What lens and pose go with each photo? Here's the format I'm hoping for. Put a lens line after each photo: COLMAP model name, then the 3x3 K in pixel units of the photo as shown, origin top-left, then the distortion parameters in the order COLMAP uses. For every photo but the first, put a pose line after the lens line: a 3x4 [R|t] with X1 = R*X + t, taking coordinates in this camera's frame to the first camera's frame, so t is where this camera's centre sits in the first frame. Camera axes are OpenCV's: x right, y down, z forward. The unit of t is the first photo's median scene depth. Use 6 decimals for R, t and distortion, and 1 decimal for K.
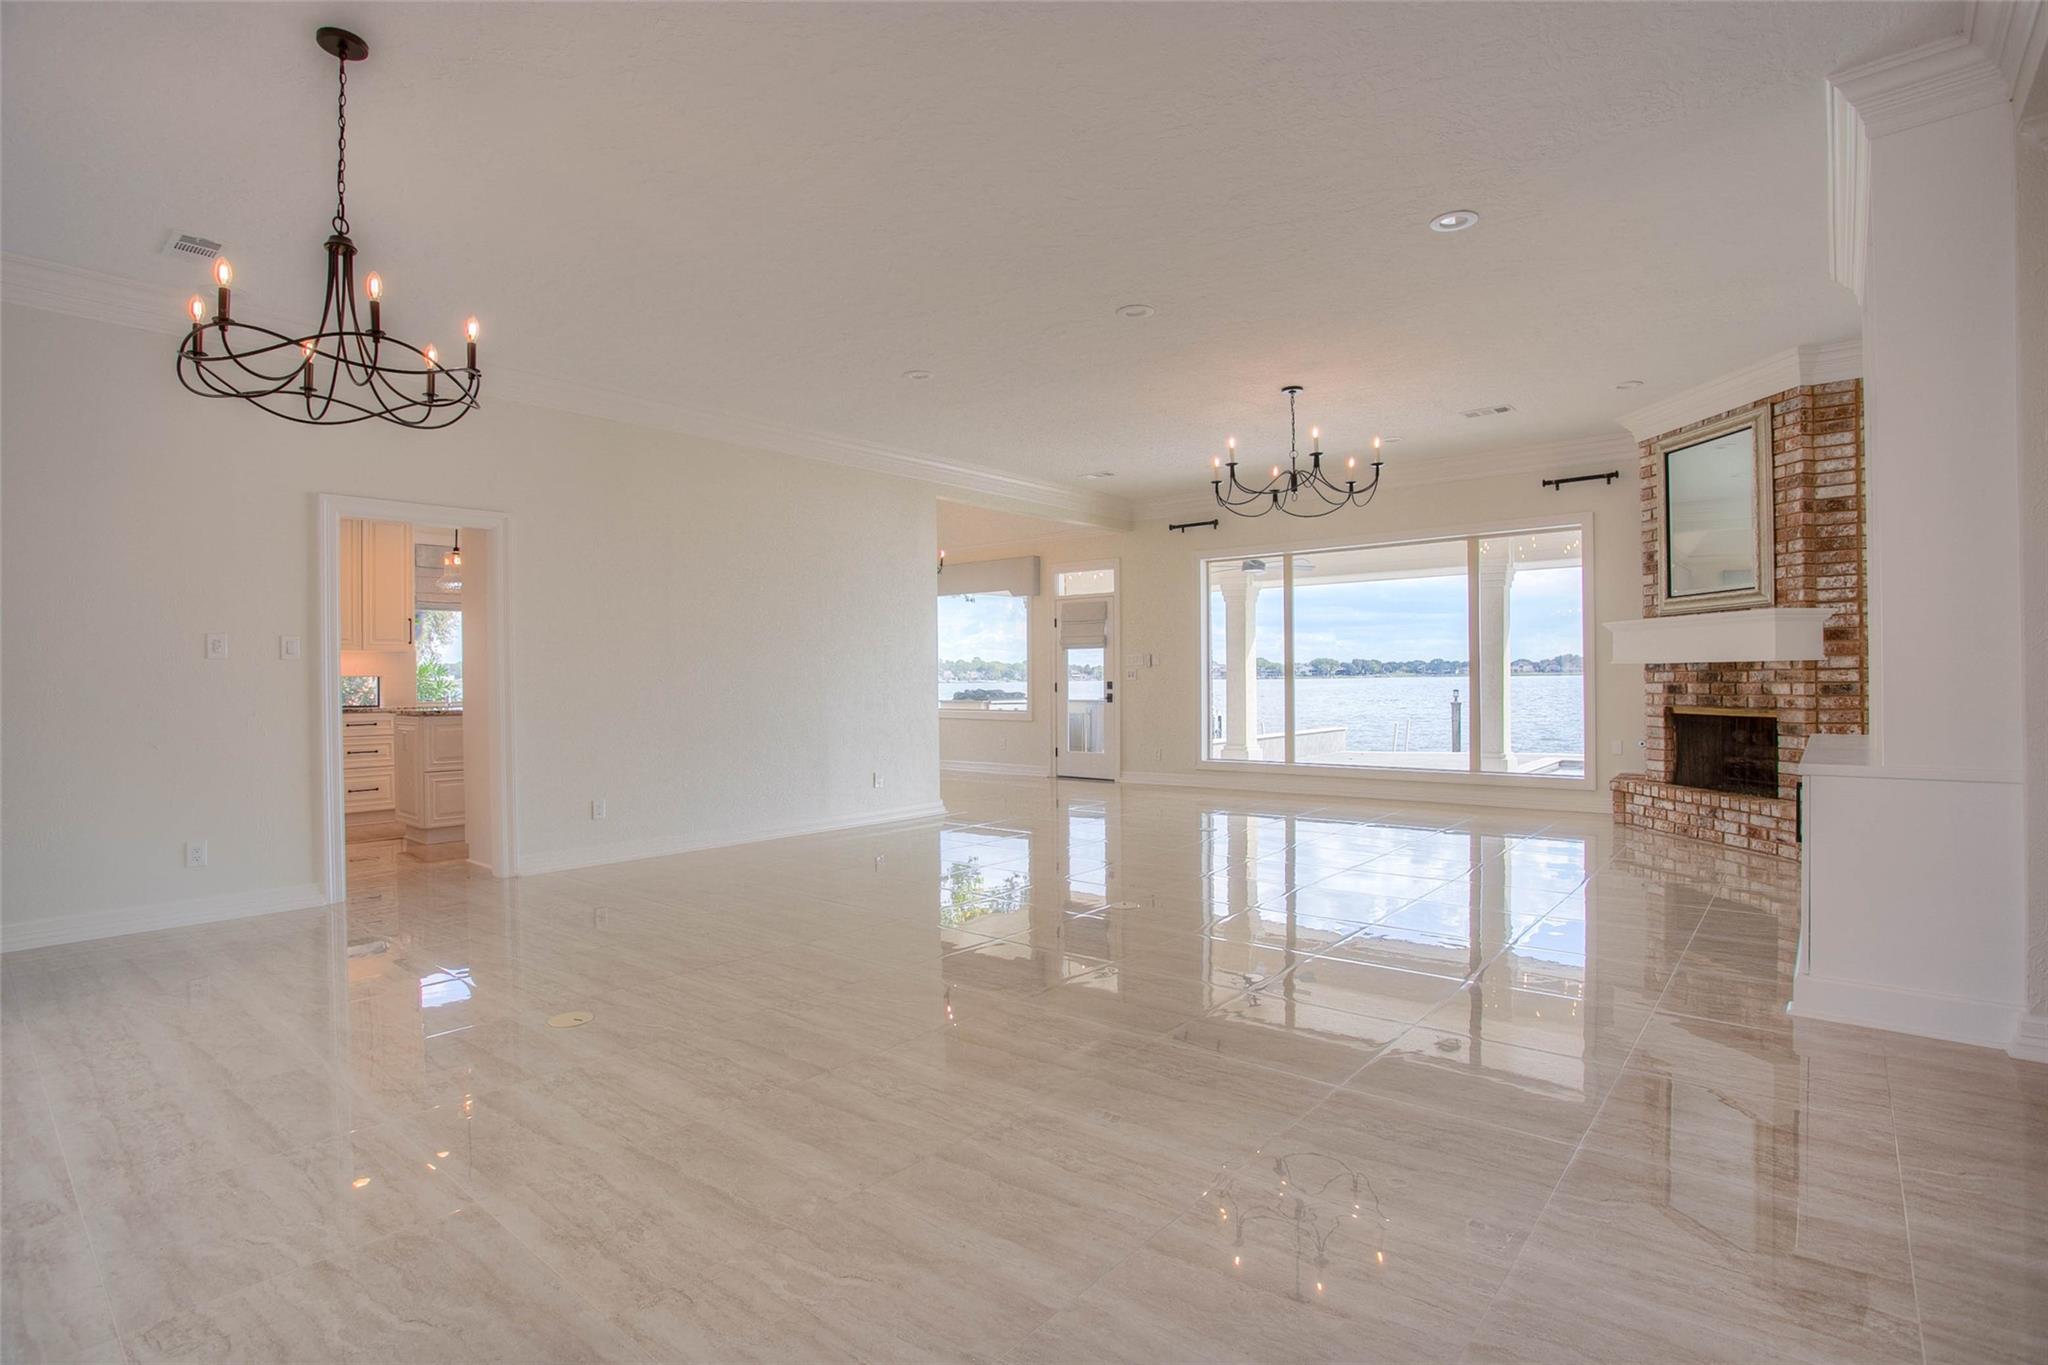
lens RADIAL K [[1002.7, 0, 1062.4], [0, 1002.7, 685.6], [0, 0, 1]] dist [-0.023012, 0.000287]
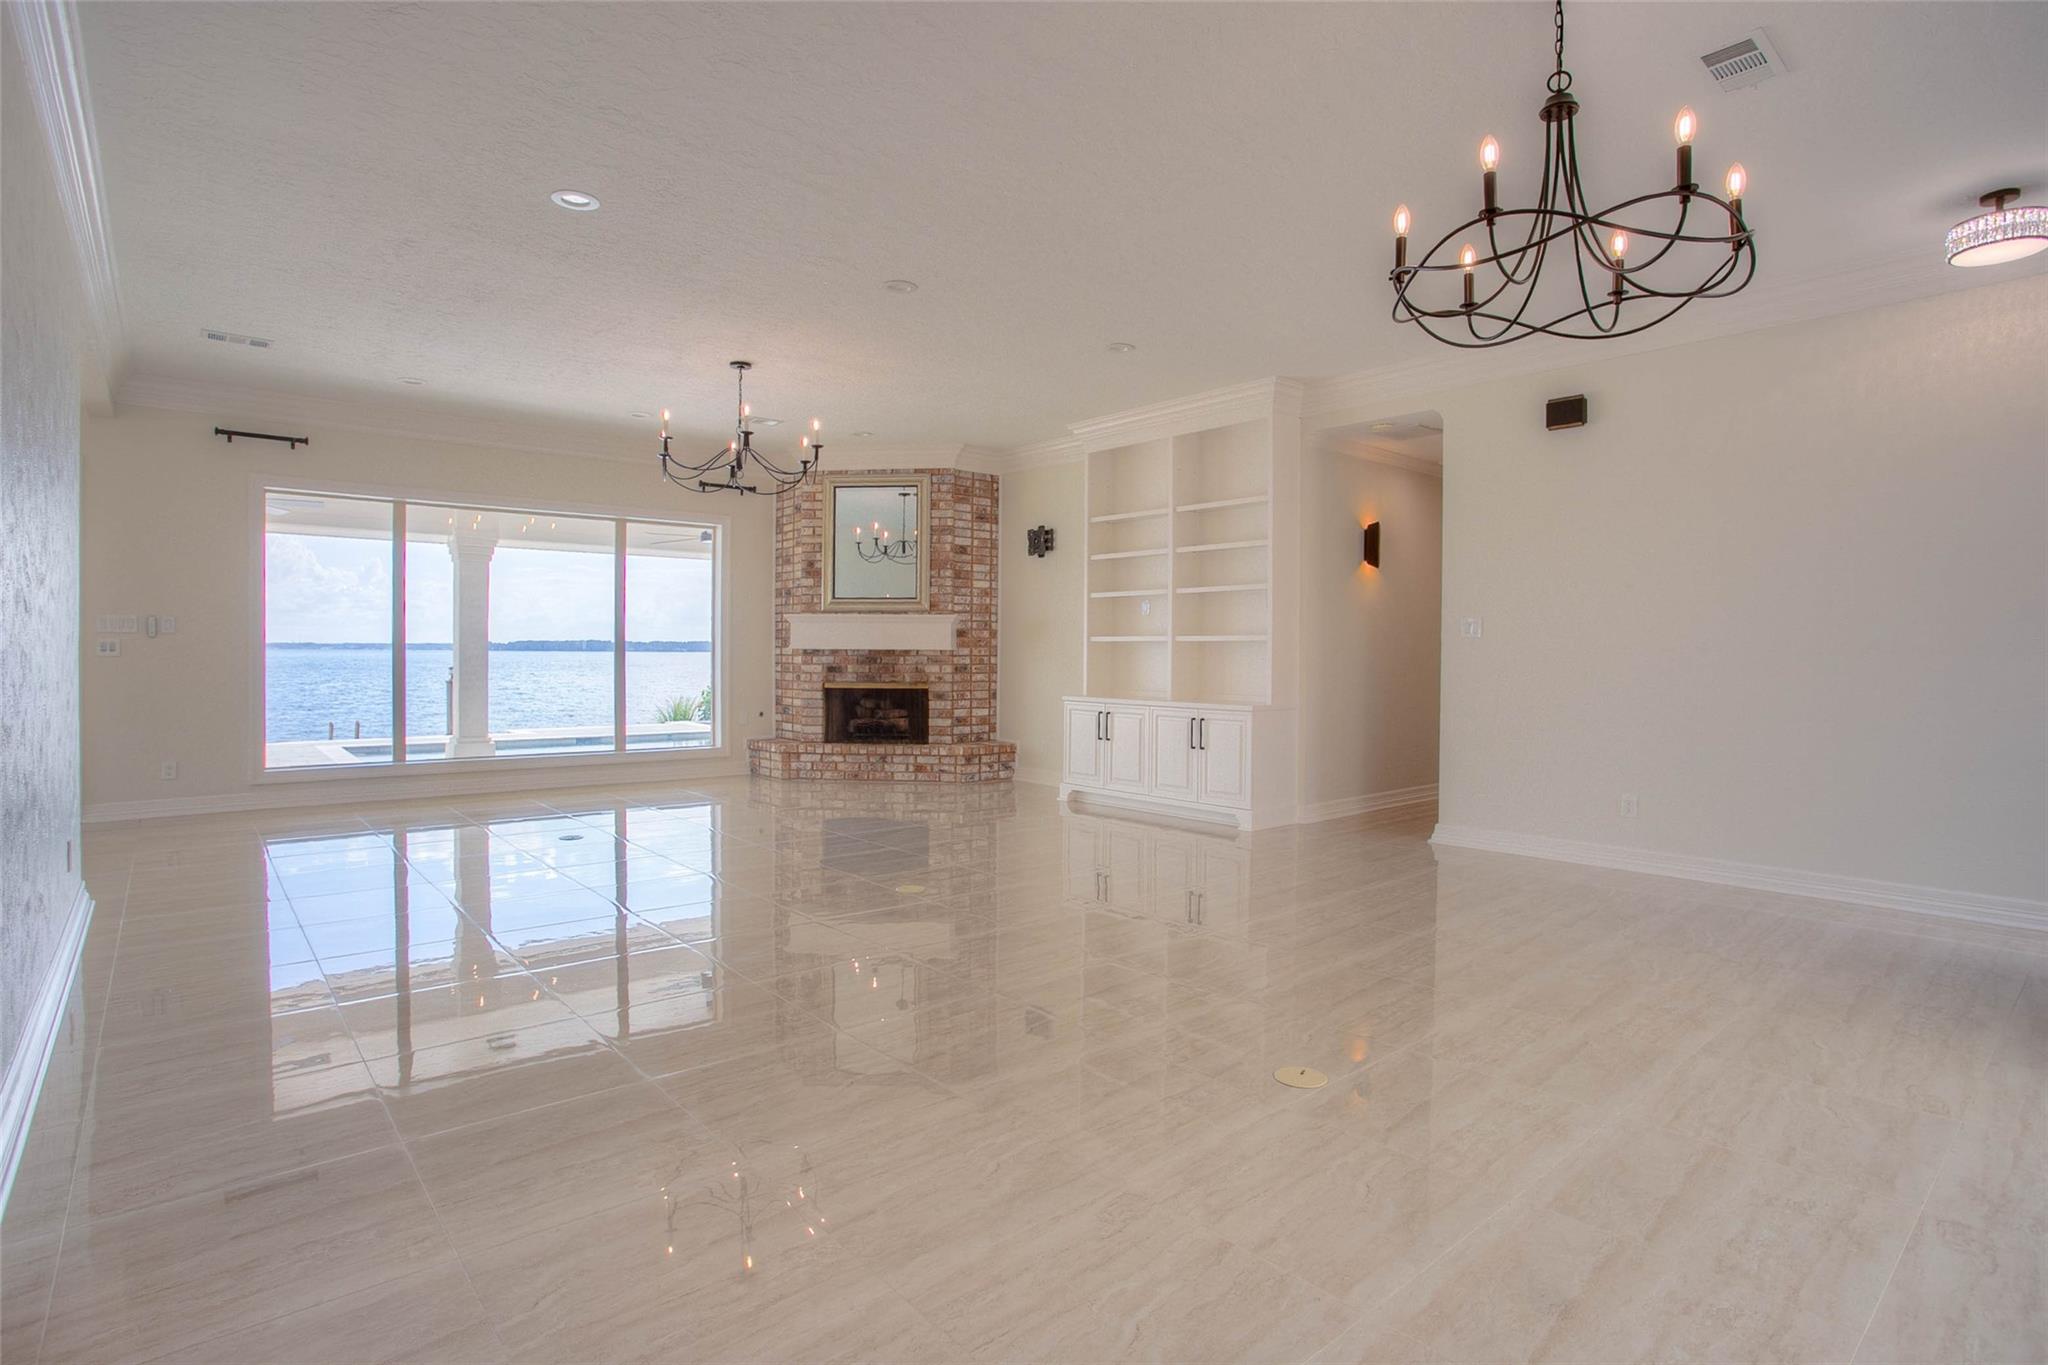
lens RADIAL K [[1011.6, 0, 1014.1], [0, 1011.6, 686.4], [0, 0, 1]] dist [-0.104727, 0.044588]
pose [[0.195418, -0.013321, 0.980630, -0.675239], [-0.001671, 0.999902, 0.013916, 0.007708], [-0.980719, -0.004358, 0.195377, 0.547696]]
